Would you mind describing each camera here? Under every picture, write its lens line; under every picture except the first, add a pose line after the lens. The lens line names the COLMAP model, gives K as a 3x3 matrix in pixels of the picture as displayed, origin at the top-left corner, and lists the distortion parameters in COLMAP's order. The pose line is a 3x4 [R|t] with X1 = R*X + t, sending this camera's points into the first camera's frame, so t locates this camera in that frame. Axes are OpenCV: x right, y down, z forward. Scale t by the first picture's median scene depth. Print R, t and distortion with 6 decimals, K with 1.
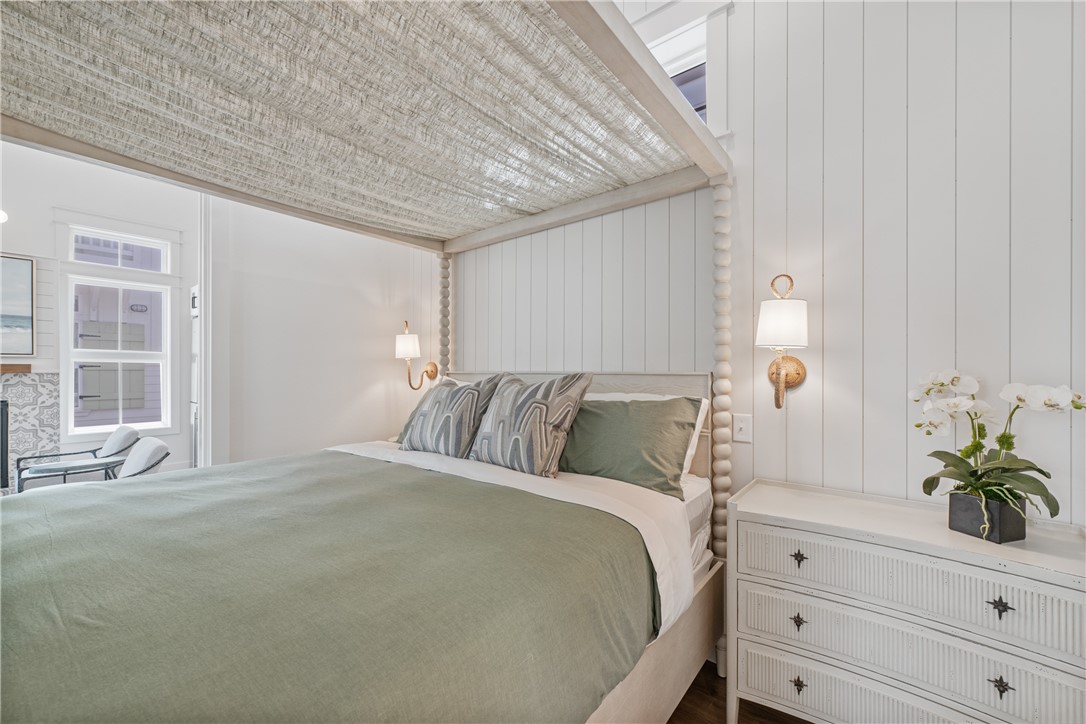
lens RADIAL K [[427.8, 0, 546.4], [0, 427.8, 370.0], [0, 0, 1]] dist [-0.000080, -0.000389]
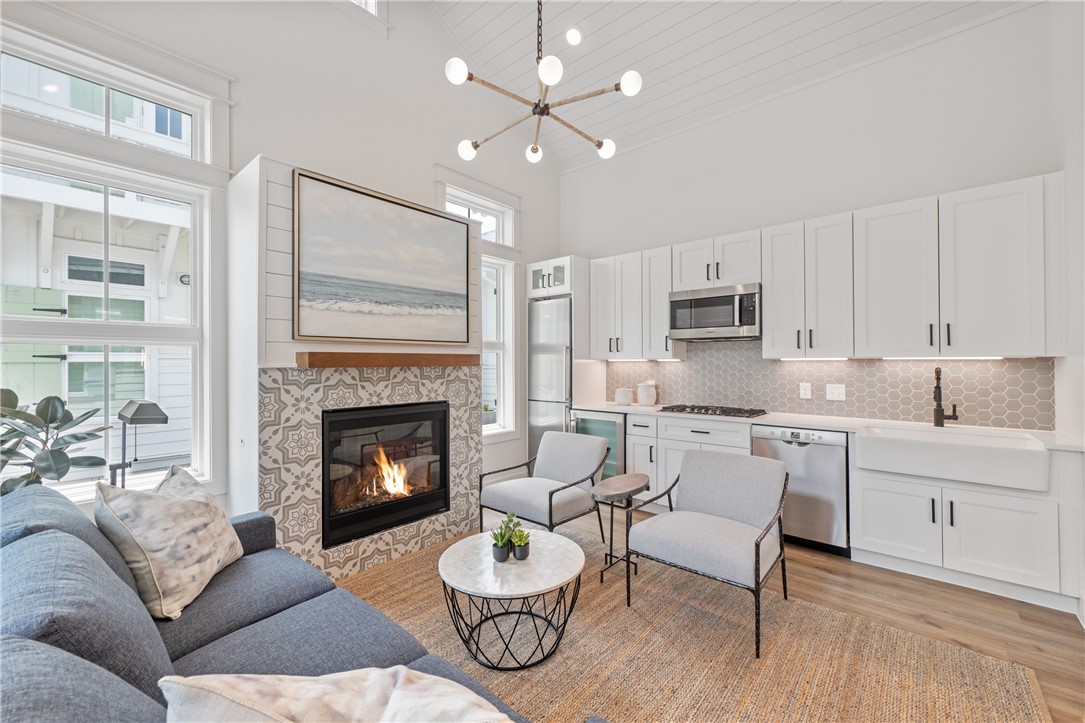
lens RADIAL K [[440.3, 0, 541.2], [0, 440.3, 359.0], [0, 0, 1]] dist [0.001755, -0.000085]
pose [[0.999131, -0.005159, -0.041351, -2.219916], [0.004808, 0.999952, -0.008591, 0.005075], [0.041393, 0.008385, 0.999108, 0.404345]]
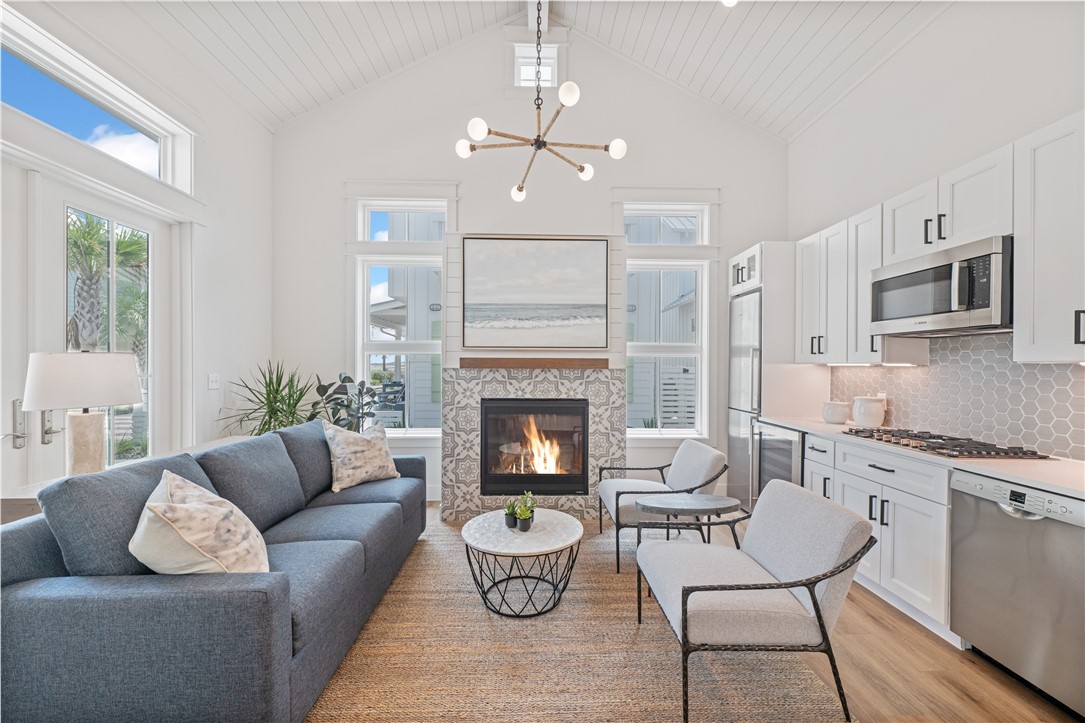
lens RADIAL K [[429.3, 0, 545.1], [0, 429.3, 366.4], [0, 0, 1]] dist [-0.000654, -0.000194]
pose [[0.649918, 0.003059, -0.759998, -1.326374], [-0.004926, 0.999988, -0.000187, 0.006768], [0.759989, 0.003865, 0.649925, 0.716324]]
